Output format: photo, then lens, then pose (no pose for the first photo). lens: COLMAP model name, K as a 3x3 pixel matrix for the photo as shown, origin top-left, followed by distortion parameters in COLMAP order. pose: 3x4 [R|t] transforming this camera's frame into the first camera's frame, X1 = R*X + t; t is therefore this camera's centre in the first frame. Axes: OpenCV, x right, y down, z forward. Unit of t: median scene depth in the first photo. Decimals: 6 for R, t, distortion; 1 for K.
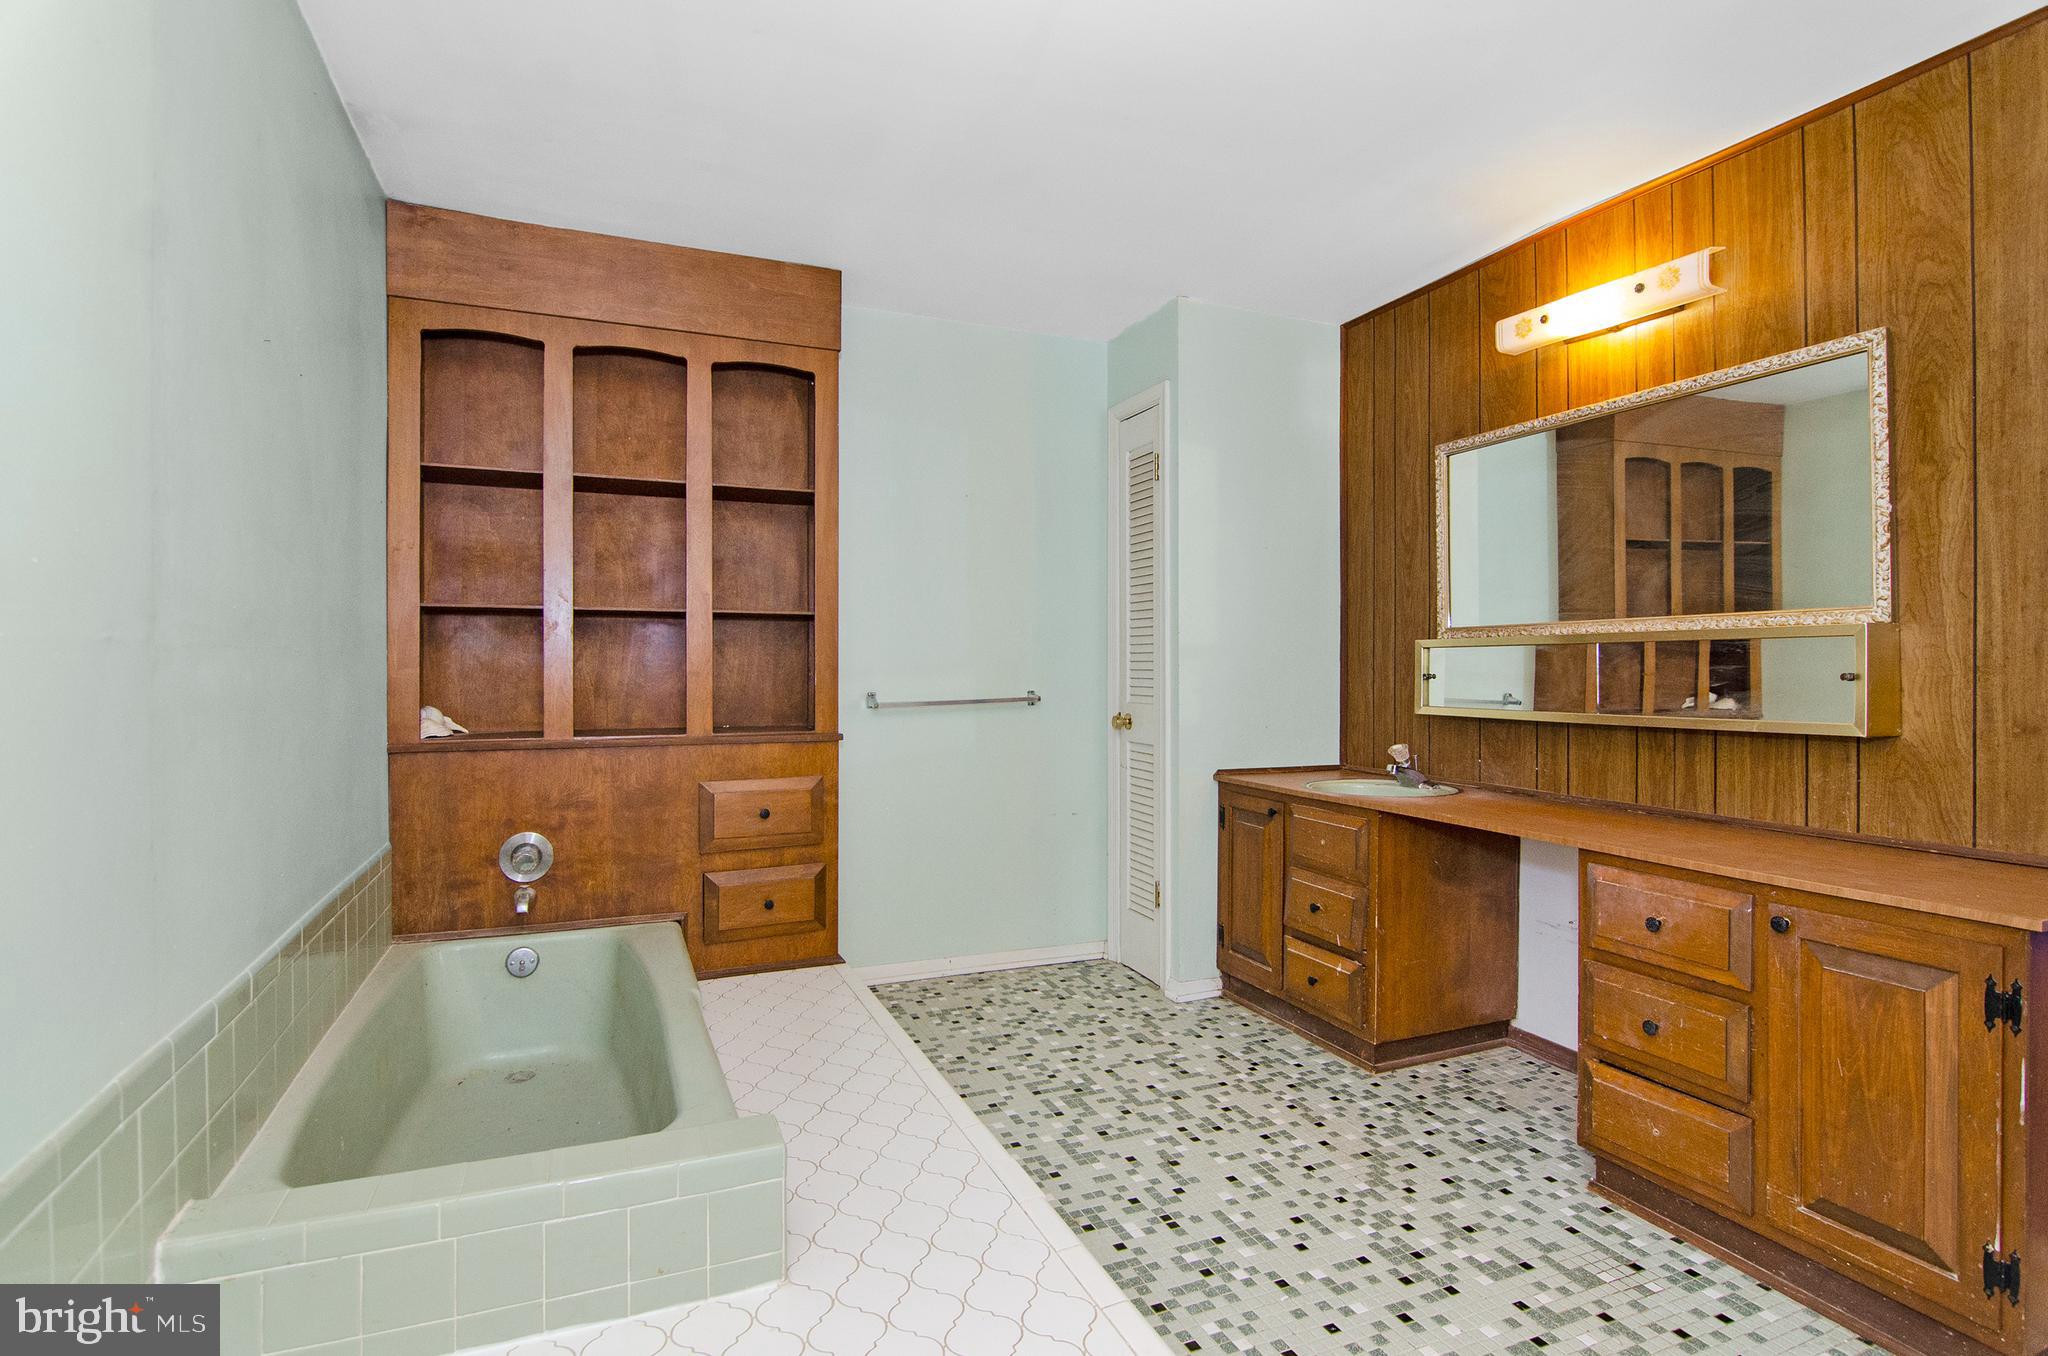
lens RADIAL K [[997.4, 0, 1014.7], [0, 997.4, 662.2], [0, 0, 1]] dist [-0.001293, -0.000349]
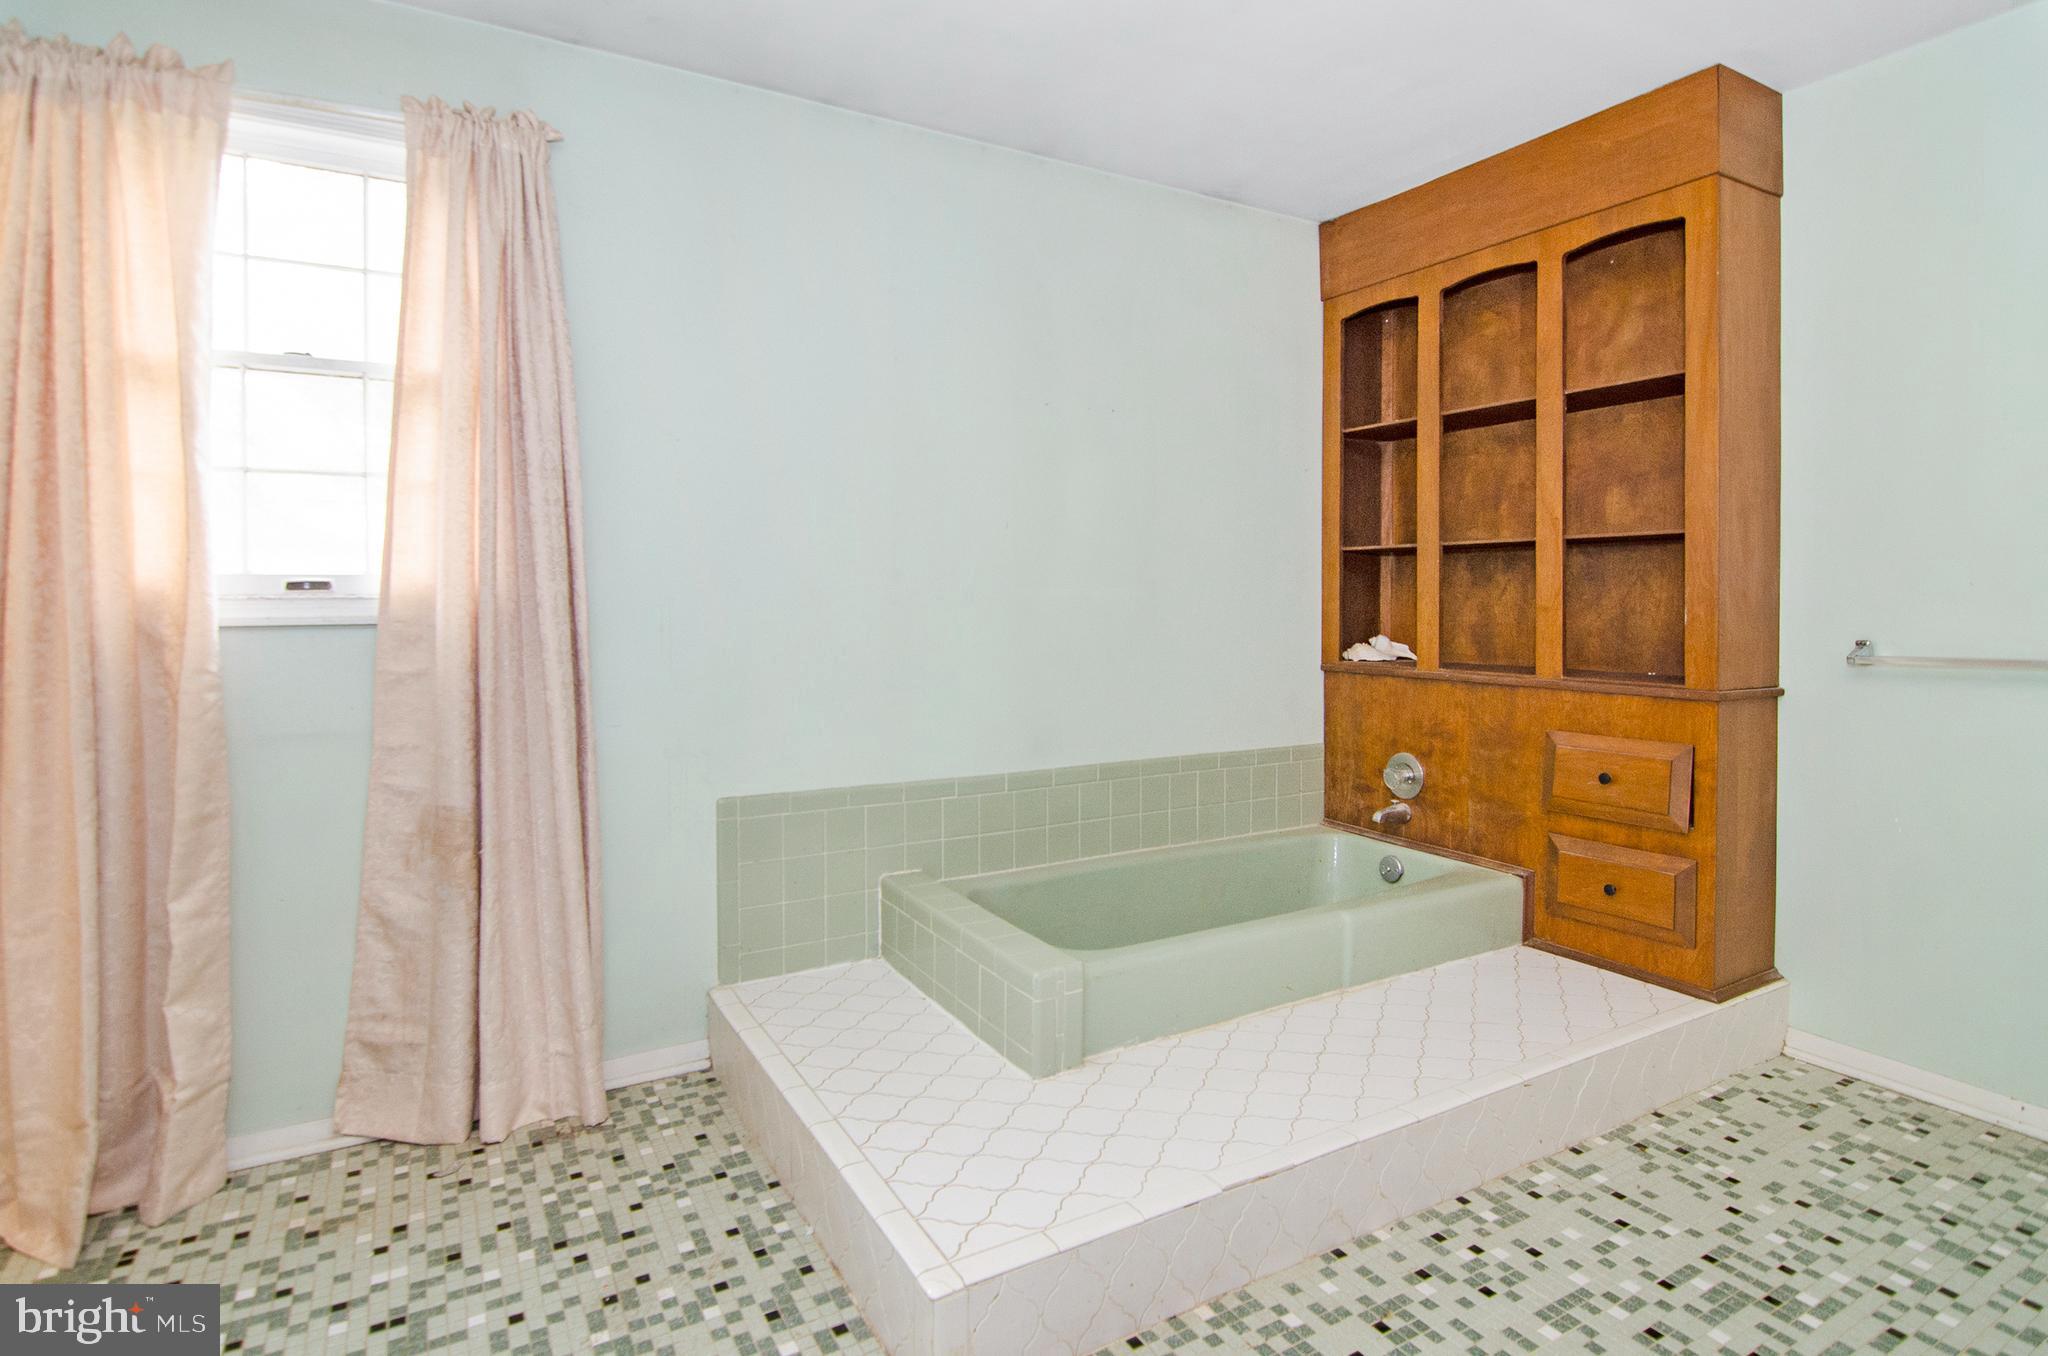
lens RADIAL K [[1046.1, 0, 1022.1], [0, 1046.1, 611.2], [0, 0, 1]] dist [-0.003995, -0.002169]
pose [[0.131730, 0.010023, -0.991235, 0.556472], [-0.000091, 0.999949, 0.010099, 0.003976], [0.991286, -0.001240, 0.131725, 0.414810]]
